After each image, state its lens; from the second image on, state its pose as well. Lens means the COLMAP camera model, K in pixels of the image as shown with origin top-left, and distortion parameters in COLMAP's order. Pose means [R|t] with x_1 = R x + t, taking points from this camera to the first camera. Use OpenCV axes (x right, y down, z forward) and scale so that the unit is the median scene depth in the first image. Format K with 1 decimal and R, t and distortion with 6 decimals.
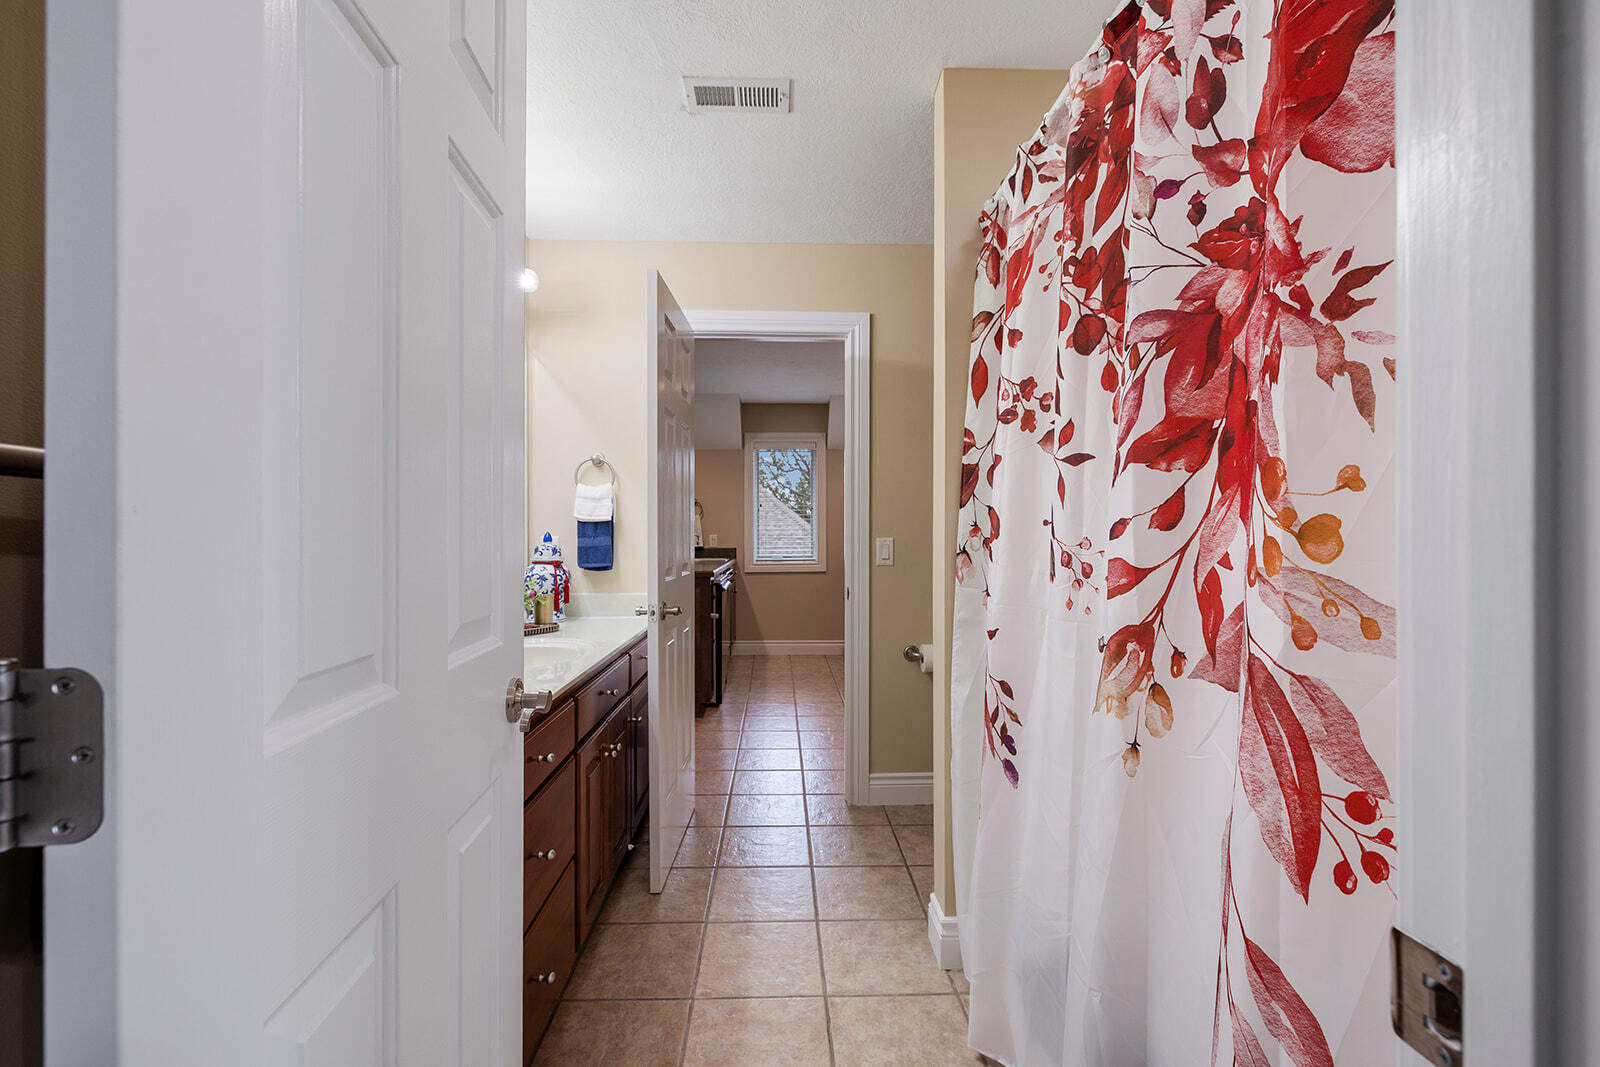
lens RADIAL K [[685.0, 0, 799.6], [0, 685.0, 536.3], [0, 0, 1]] dist [0.004169, 0.000808]
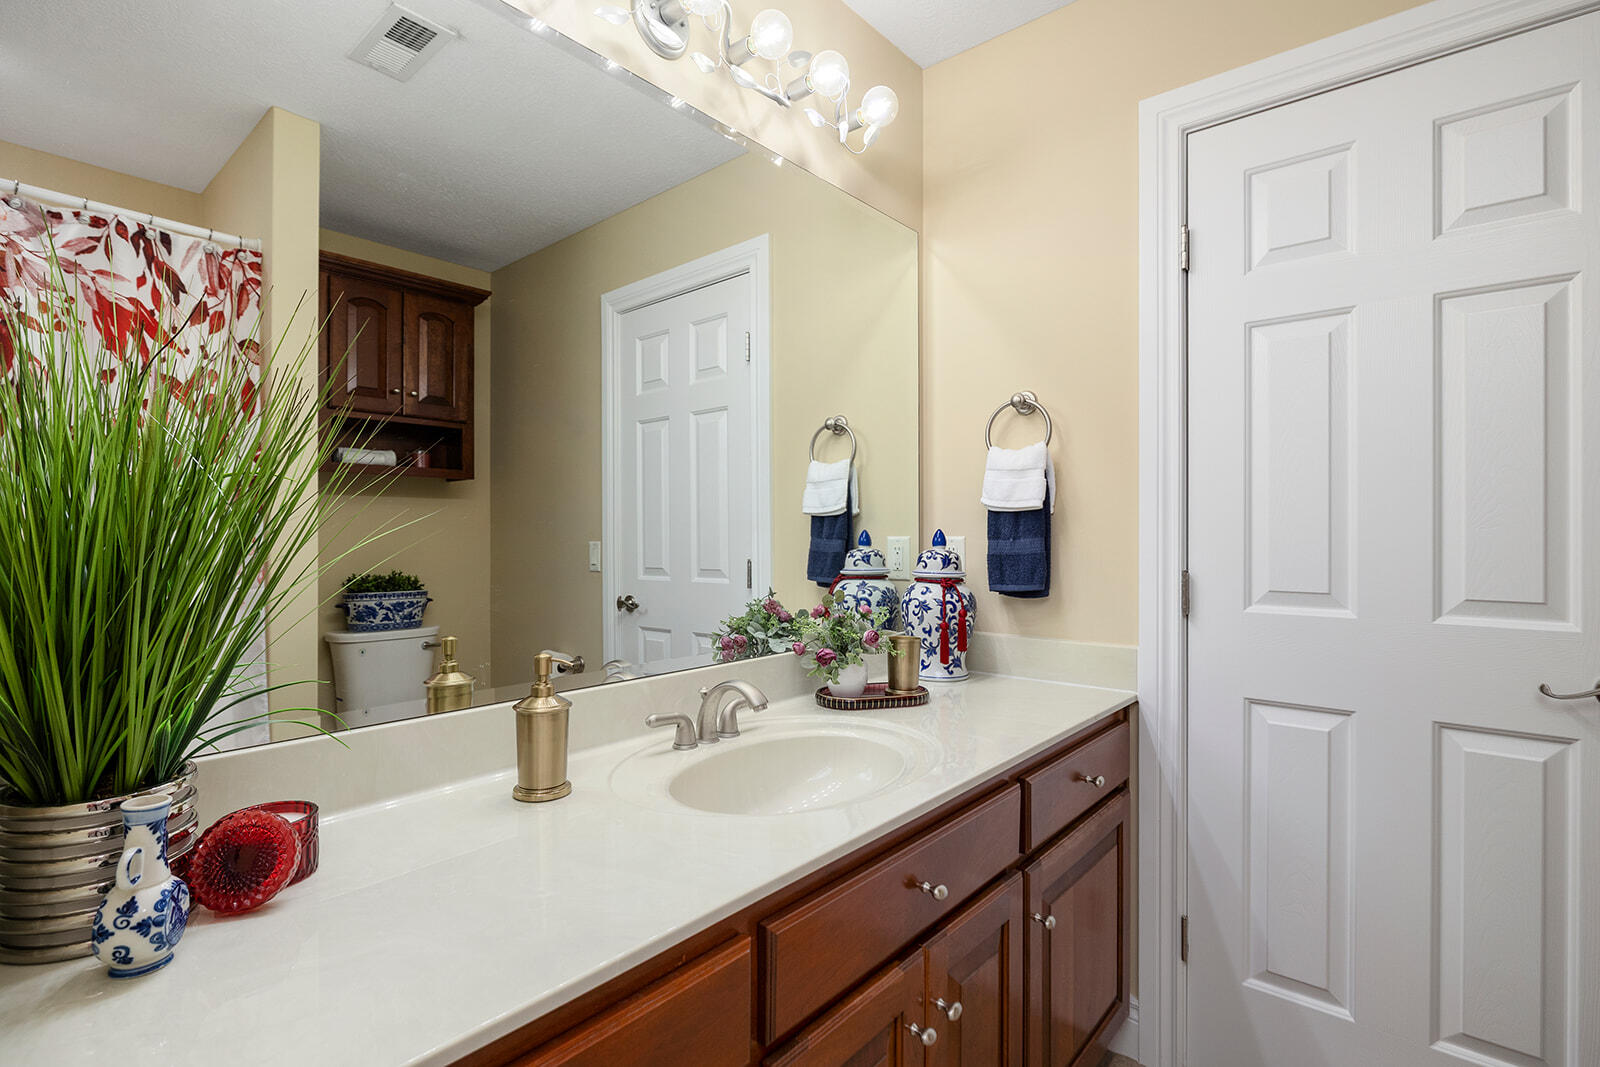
lens RADIAL K [[760.6, 0, 799.6], [0, 760.6, 535.9], [0, 0, 1]] dist [-0.002470, -0.000058]
pose [[0.738390, 0.012829, -0.674252, -0.004851], [-0.003497, 0.999878, 0.015195, -0.010085], [0.674365, -0.008863, 0.738345, 0.421329]]
